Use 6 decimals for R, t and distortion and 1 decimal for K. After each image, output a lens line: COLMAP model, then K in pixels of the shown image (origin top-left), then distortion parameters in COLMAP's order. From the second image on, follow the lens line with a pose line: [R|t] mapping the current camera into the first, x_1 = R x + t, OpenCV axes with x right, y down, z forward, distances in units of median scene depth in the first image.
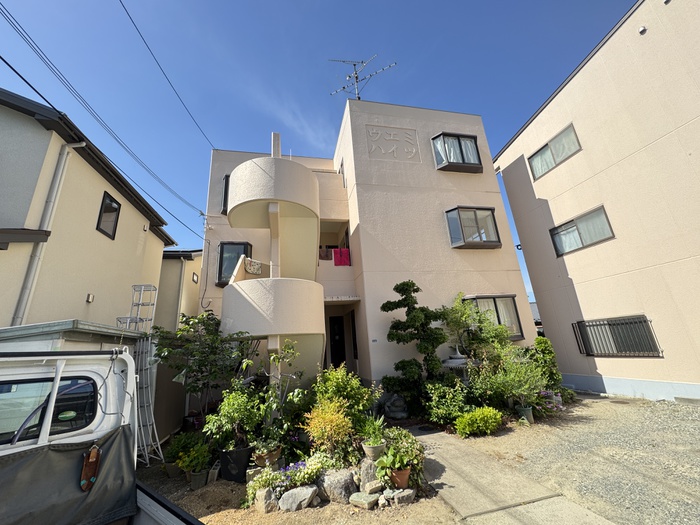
lens RADIAL K [[277.3, 0, 348.8], [0, 277.3, 261.1], [0, 0, 1]] dist [-0.005422, 0.000292]
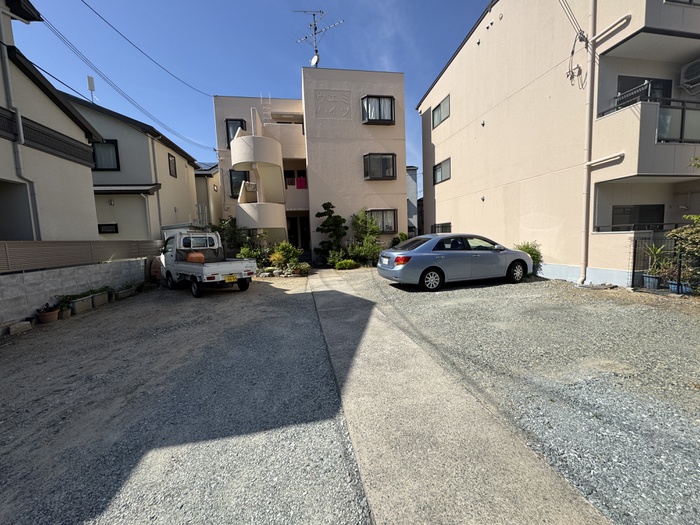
lens RADIAL K [[277.3, 0, 347.3], [0, 277.3, 261.7], [0, 0, 1]] dist [-0.005422, 0.000292]
pose [[0.998515, 0.031903, -0.044160, 0.389982], [-0.012635, 0.924110, 0.381918, -0.250348], [0.052993, -0.380792, 0.923141, -0.822499]]
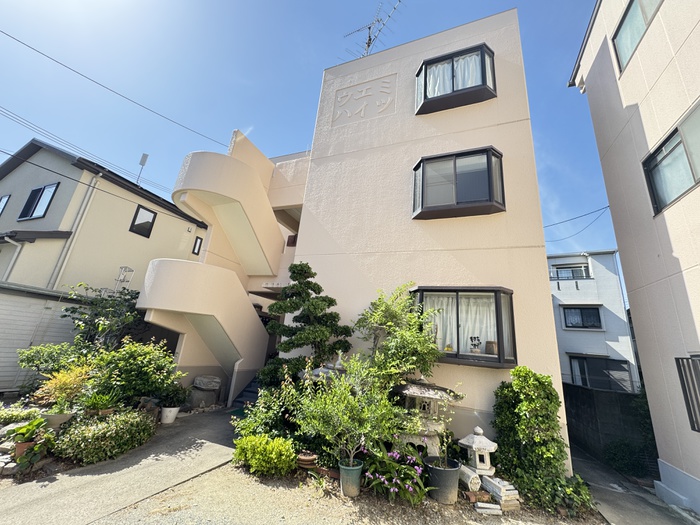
lens RADIAL K [[277.3, 0, 350.2], [0, 277.3, 263.1], [0, 0, 1]] dist [-0.005422, 0.000292]
pose [[0.819706, -0.021502, -0.572380, 0.693281], [0.018220, 0.999768, -0.011465, 0.074238], [0.572494, -0.001031, 0.819908, 0.364642]]
